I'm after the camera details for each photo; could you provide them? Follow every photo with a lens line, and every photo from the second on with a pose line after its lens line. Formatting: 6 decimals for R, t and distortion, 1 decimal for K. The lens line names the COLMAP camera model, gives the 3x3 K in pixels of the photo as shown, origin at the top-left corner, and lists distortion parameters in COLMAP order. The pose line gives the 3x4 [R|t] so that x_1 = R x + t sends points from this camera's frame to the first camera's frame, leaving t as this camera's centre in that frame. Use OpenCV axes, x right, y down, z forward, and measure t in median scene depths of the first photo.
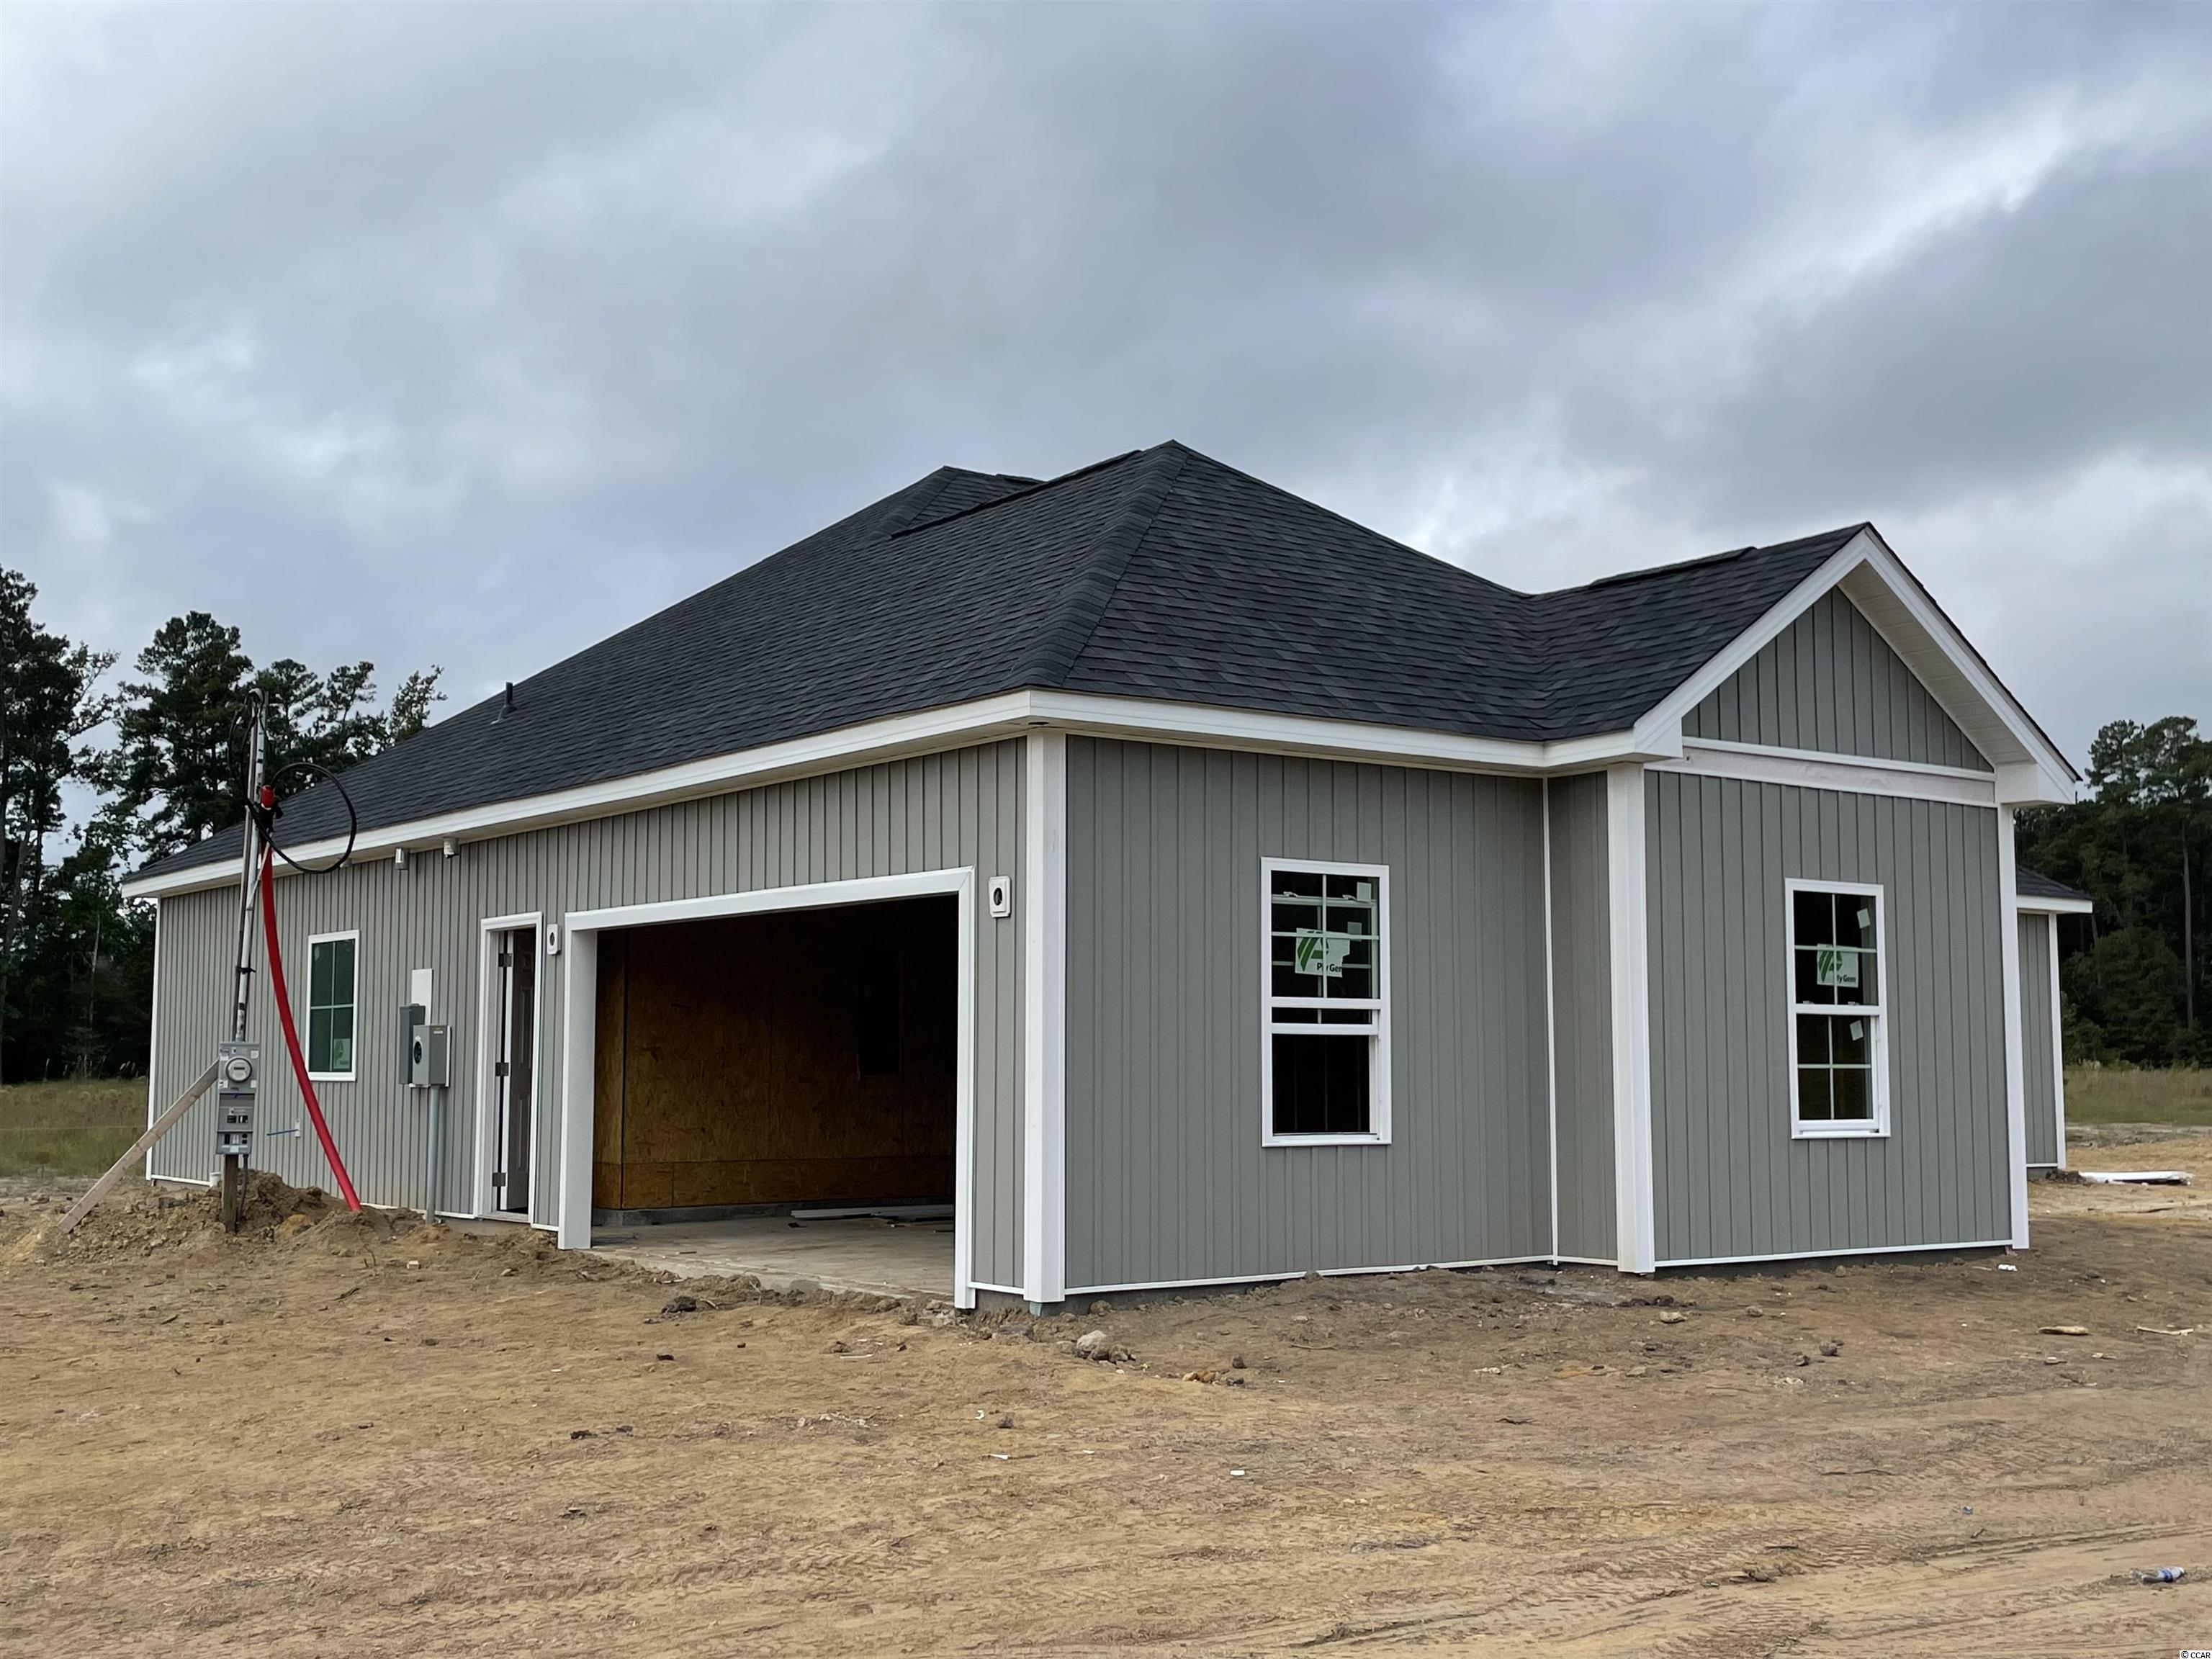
lens RADIAL K [[2492.7, 0, 1106.0], [0, 2492.7, 829.5], [0, 0, 1]] dist [0.114534, -0.002119]
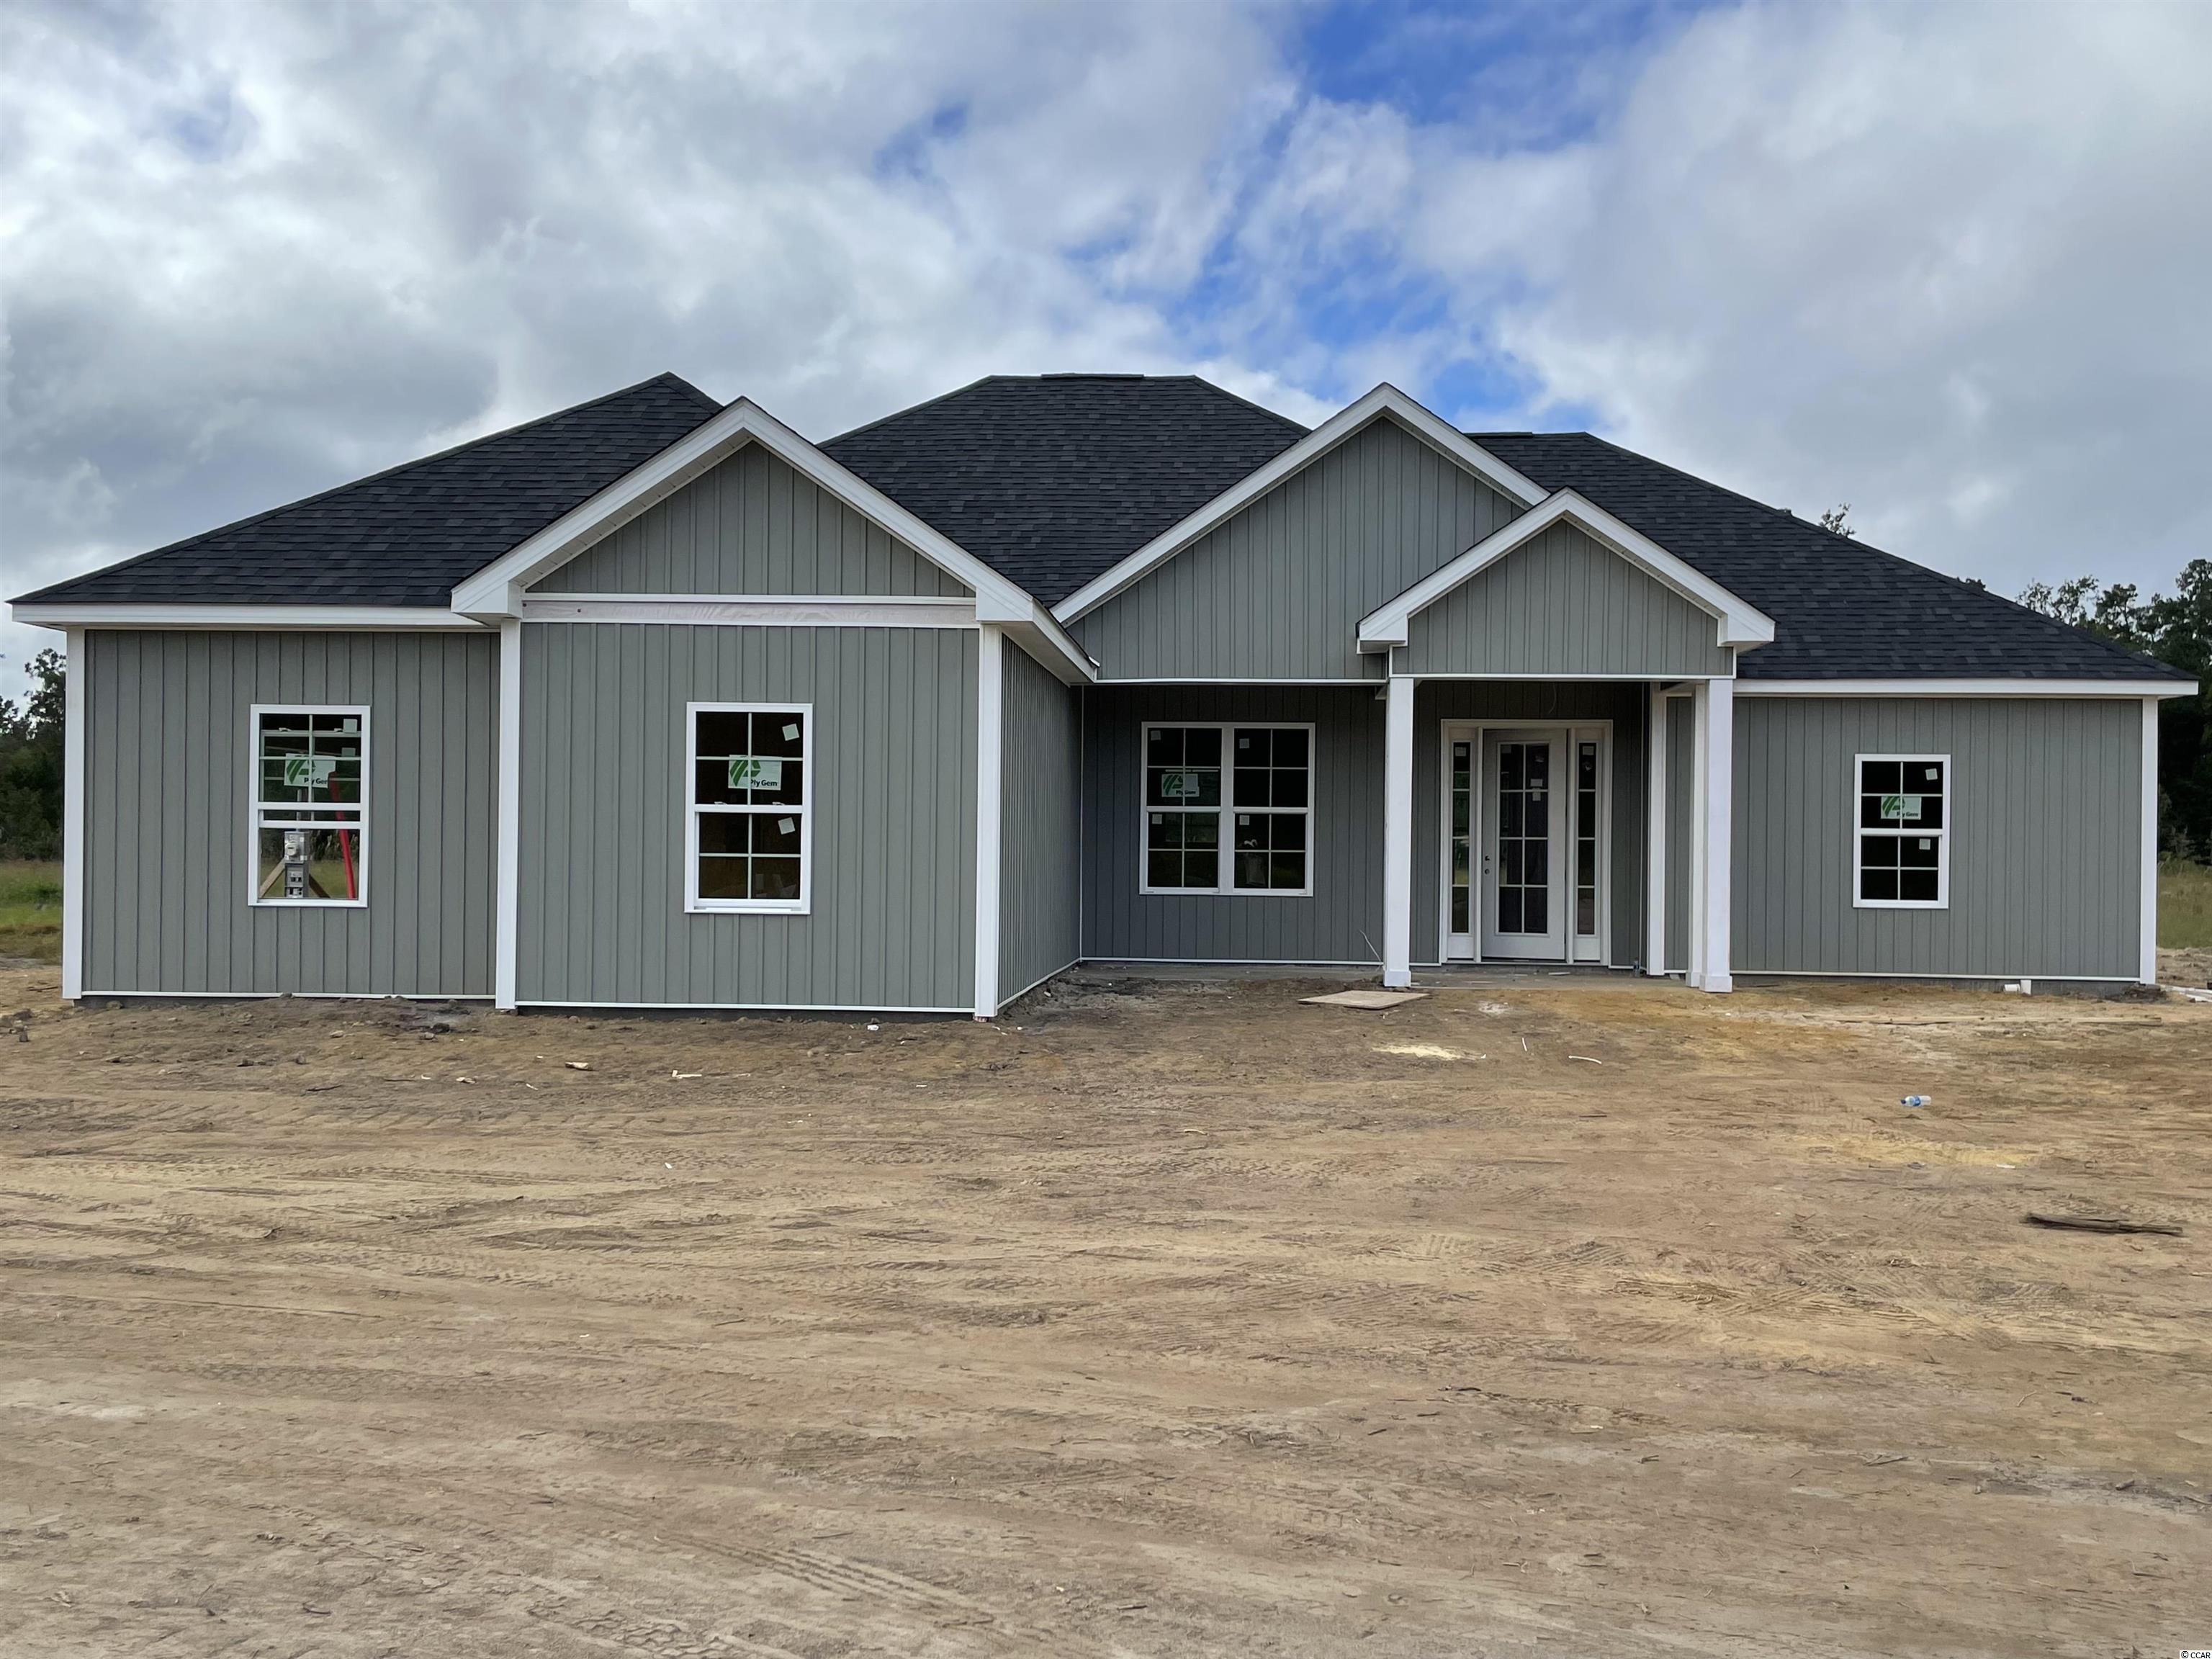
lens RADIAL K [[2101.1, 0, 1106.0], [0, 2101.1, 829.5], [0, 0, 1]] dist [0.013776, -0.007642]
pose [[0.768903, 0.006161, -0.639336, 1.075649], [0.048227, 0.996546, 0.067604, 0.021795], [0.637544, -0.082814, 0.765950, 0.340572]]
